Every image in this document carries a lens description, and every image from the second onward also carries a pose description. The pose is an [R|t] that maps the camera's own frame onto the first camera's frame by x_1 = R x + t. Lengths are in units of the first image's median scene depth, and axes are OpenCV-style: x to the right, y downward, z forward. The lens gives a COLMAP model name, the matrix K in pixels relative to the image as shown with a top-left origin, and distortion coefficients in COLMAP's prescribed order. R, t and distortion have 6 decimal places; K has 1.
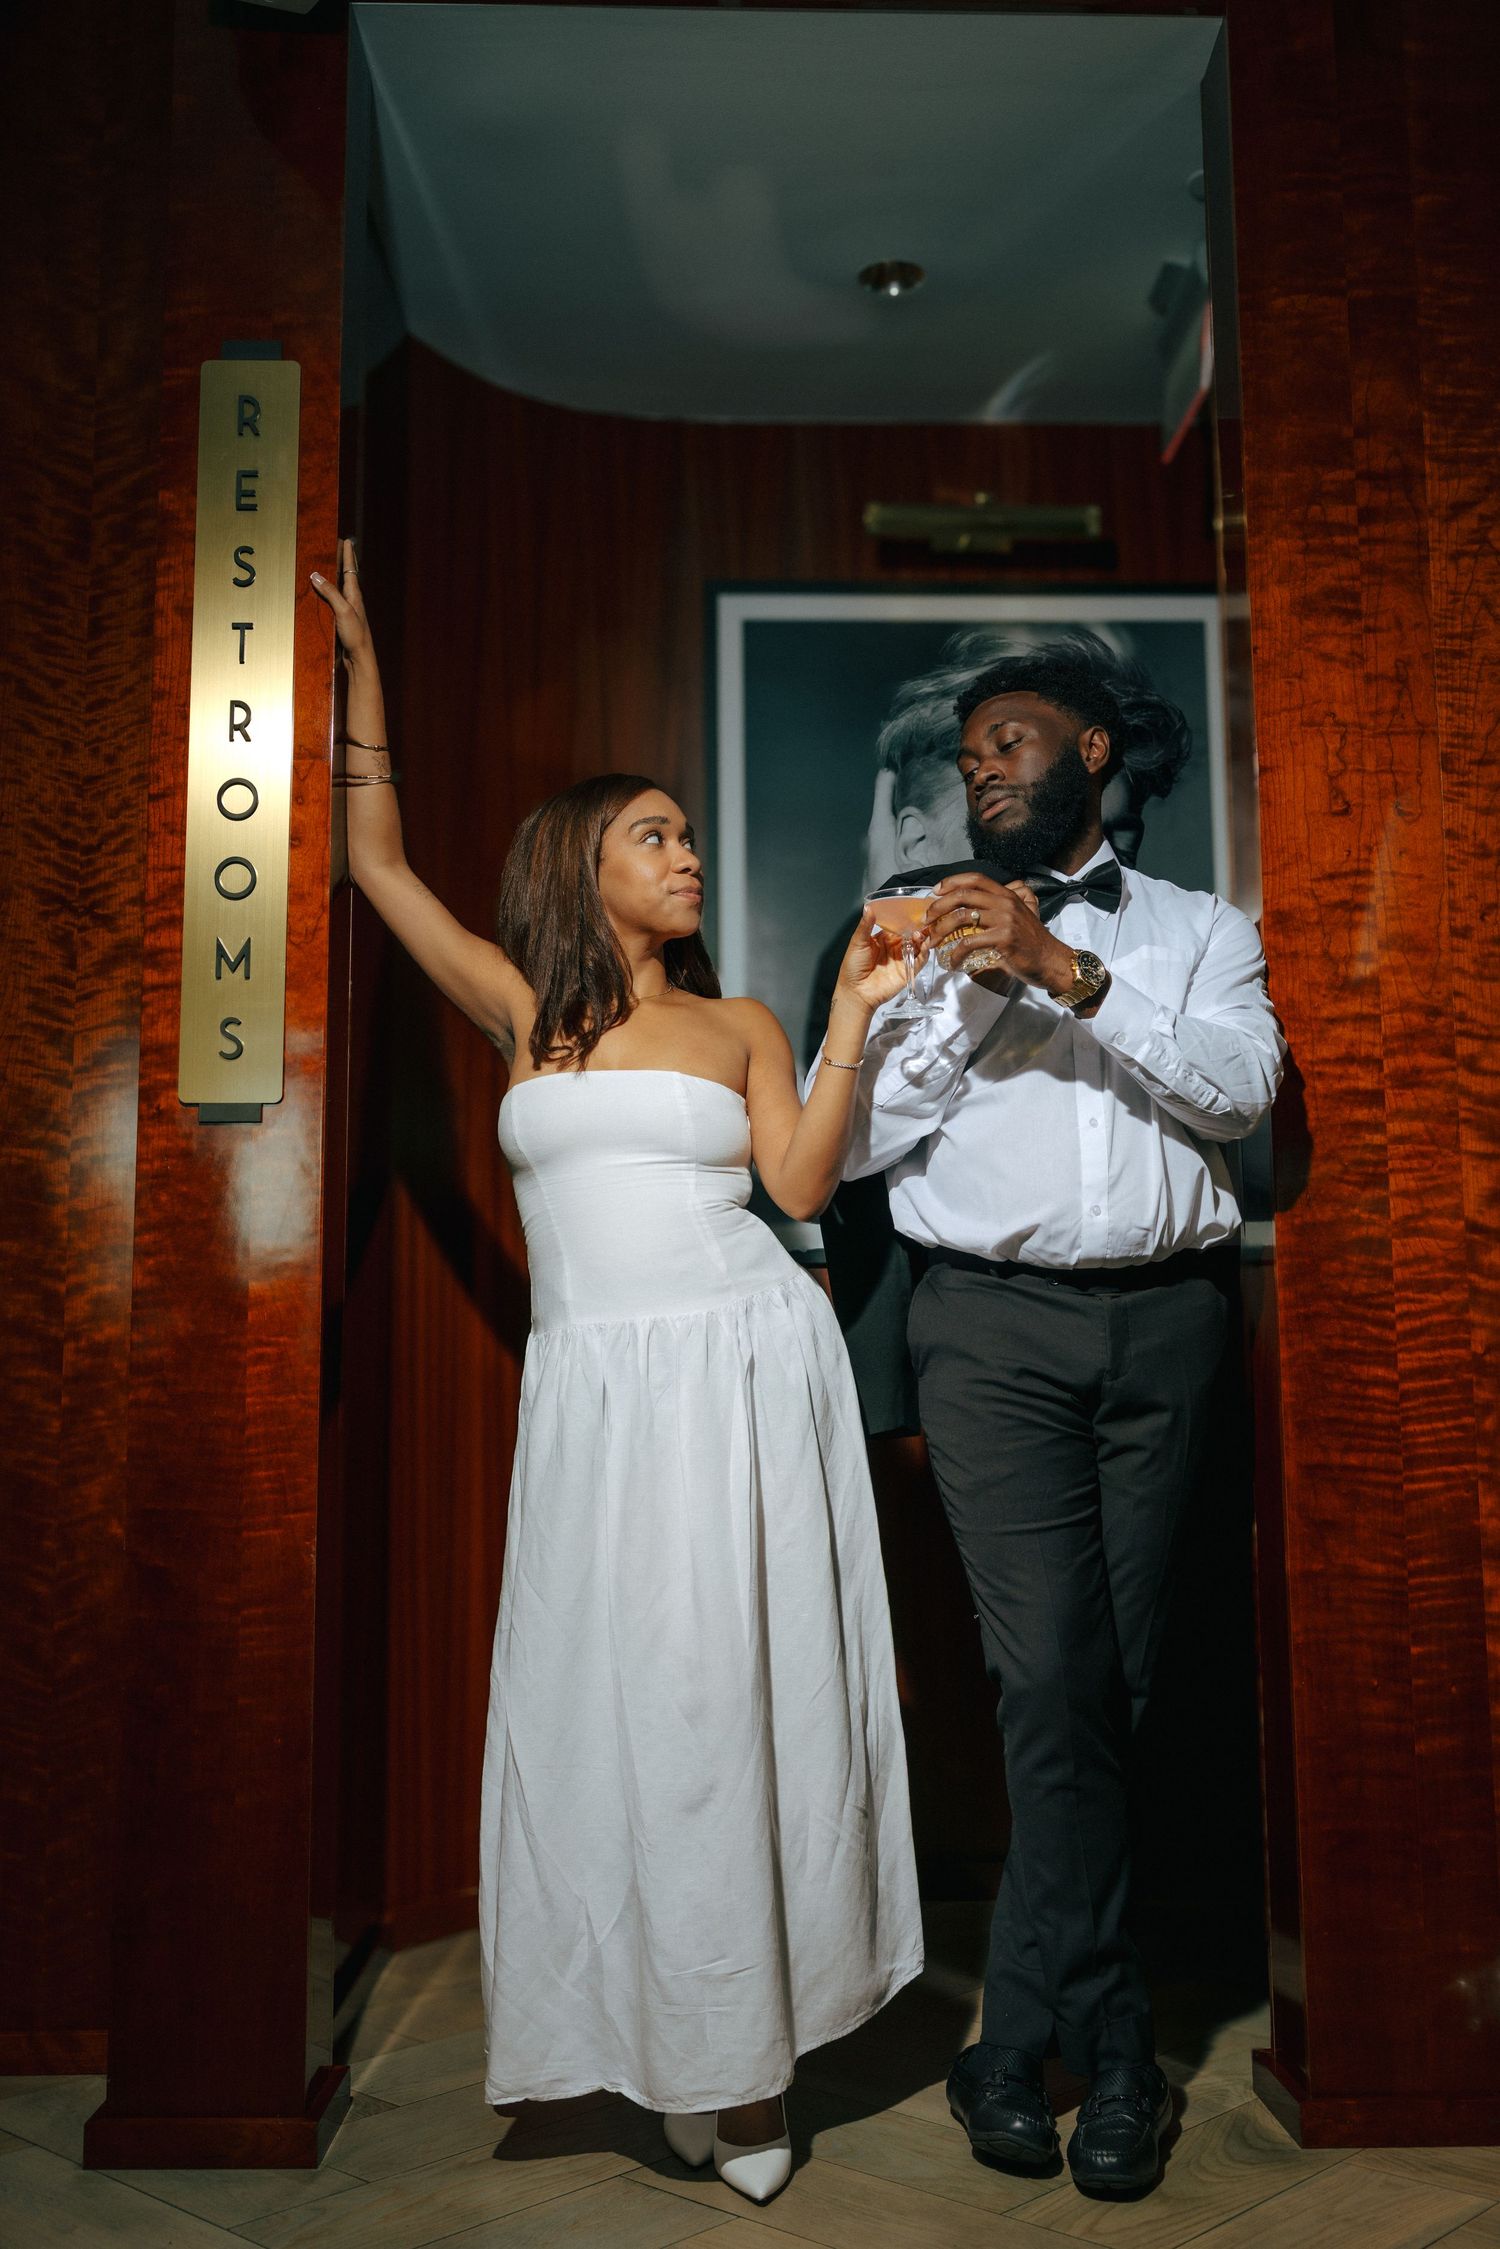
lens RADIAL K [[2255.2, 0, 750.0], [0, 2255.2, 1124.5], [0, 0, 1]] dist [-0.003007, -0.000452]
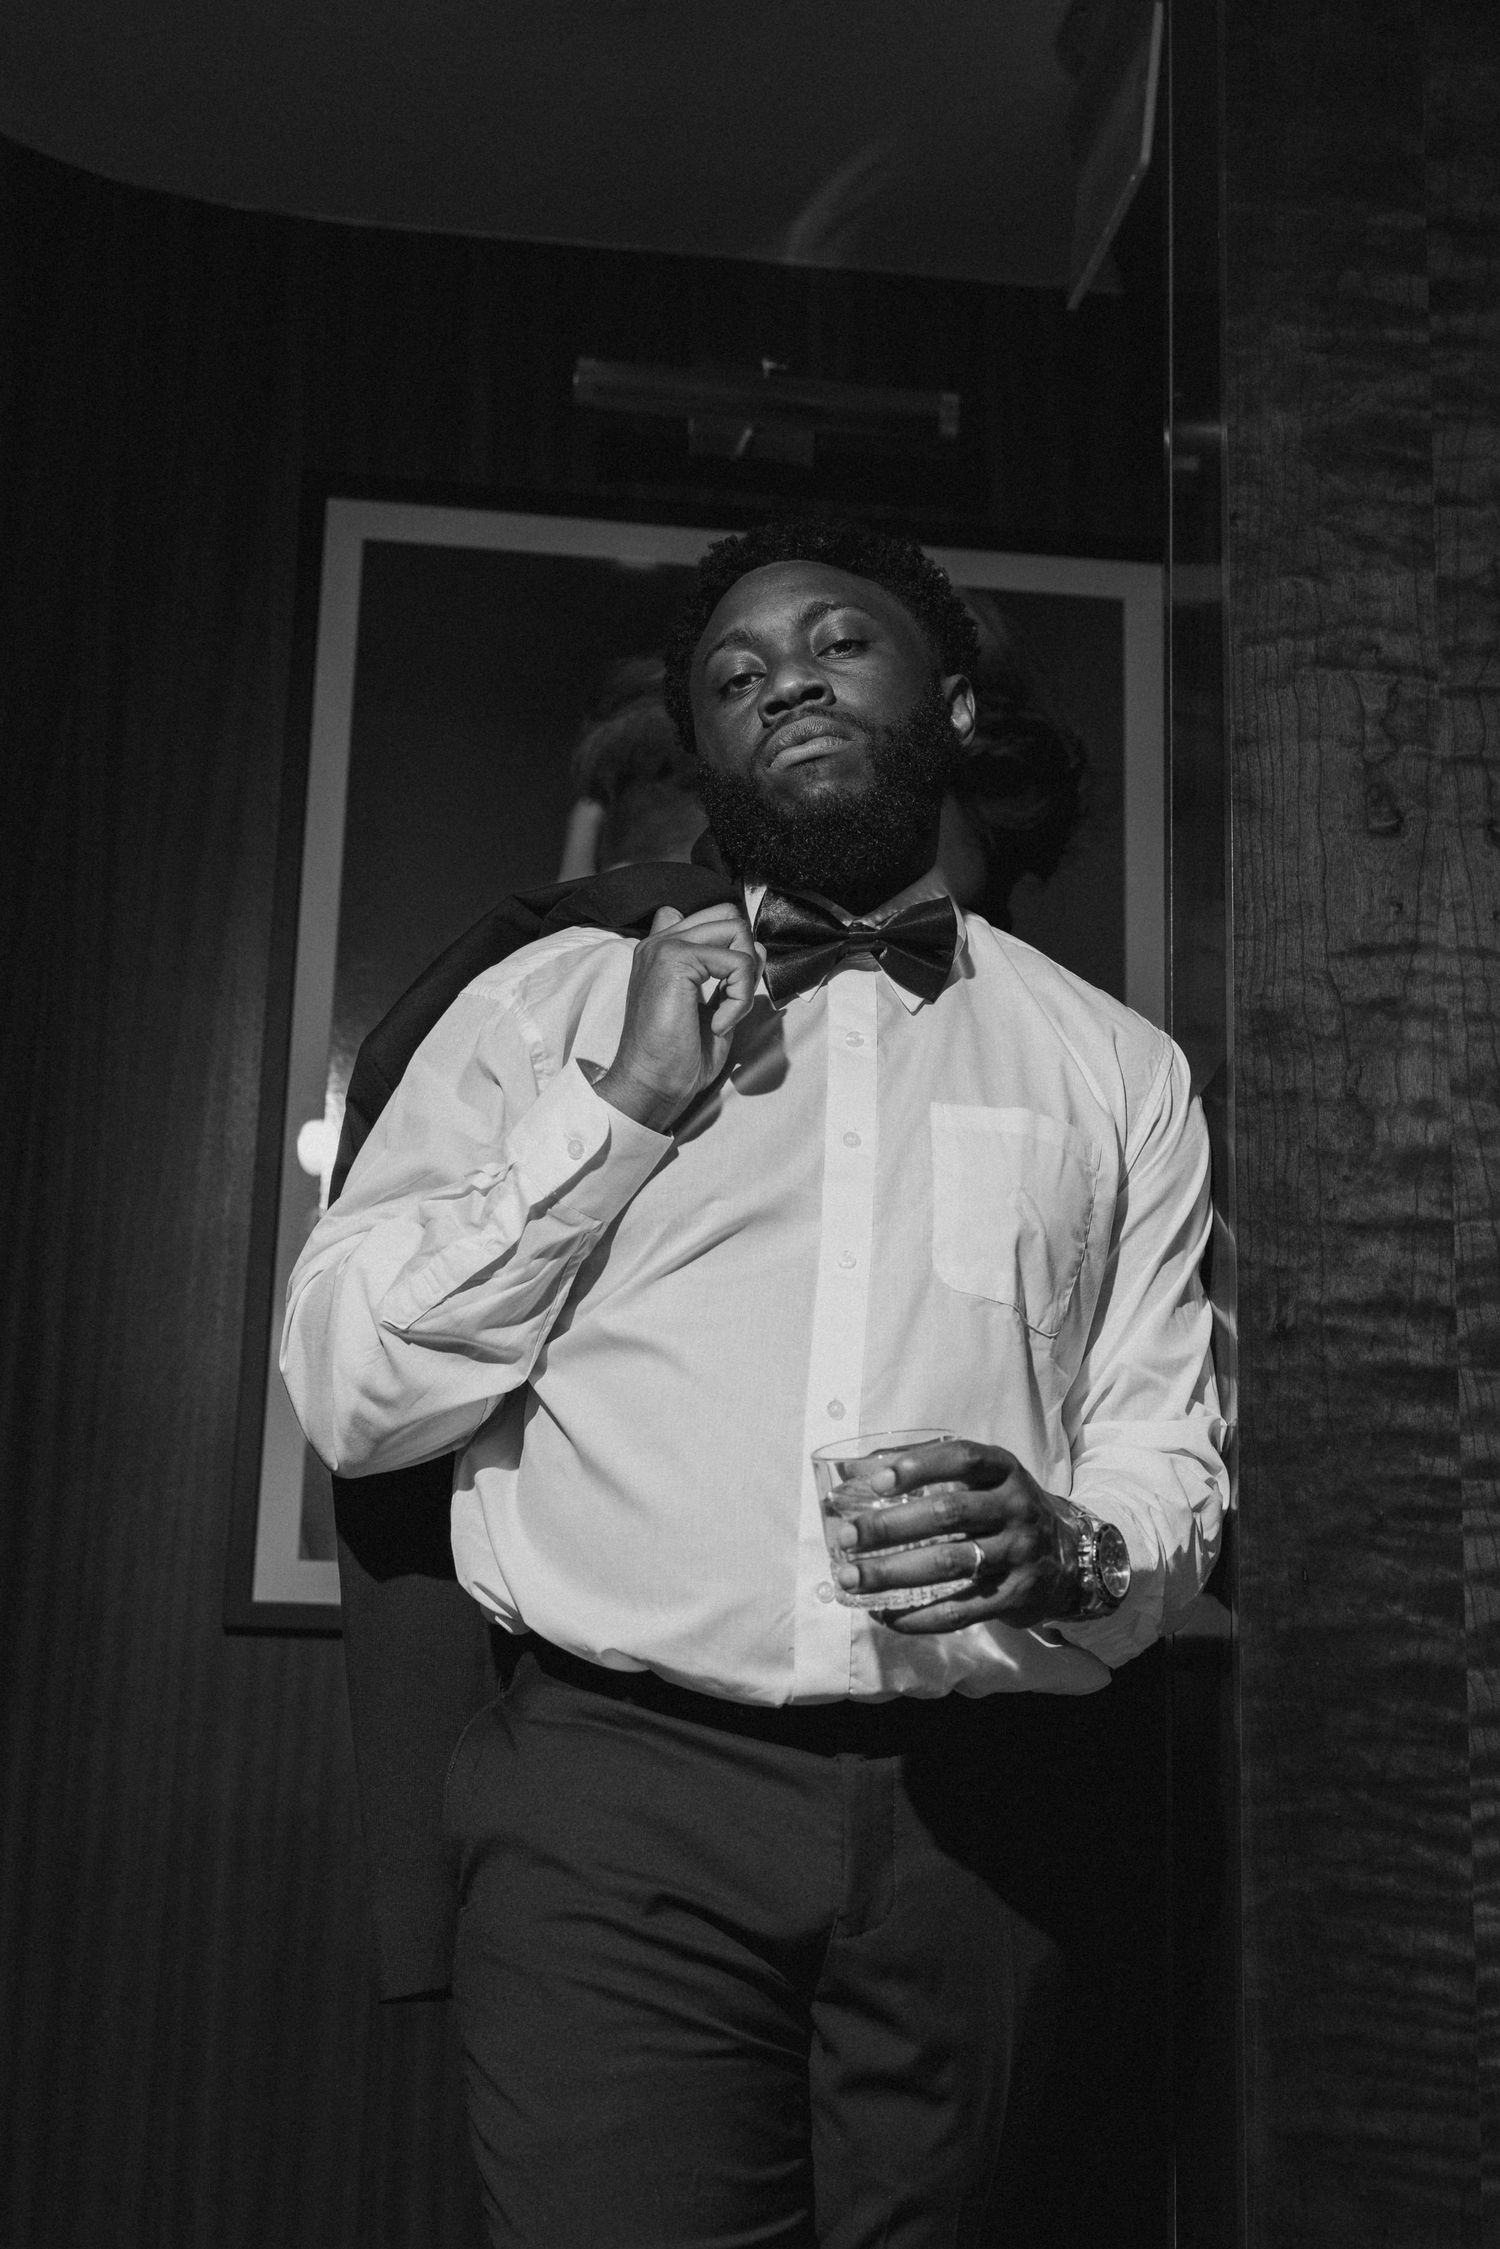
lens RADIAL K [[2907.6, 0, 750.0], [0, 2907.6, 1124.5], [0, 0, 1]] dist [-0.008163, 0.085201]
pose [[0.994868, 0.057634, 0.083160, 0.064969], [-0.049330, 0.993897, -0.098669, 0.002305], [-0.088339, 0.094060, 0.991640, 0.358300]]
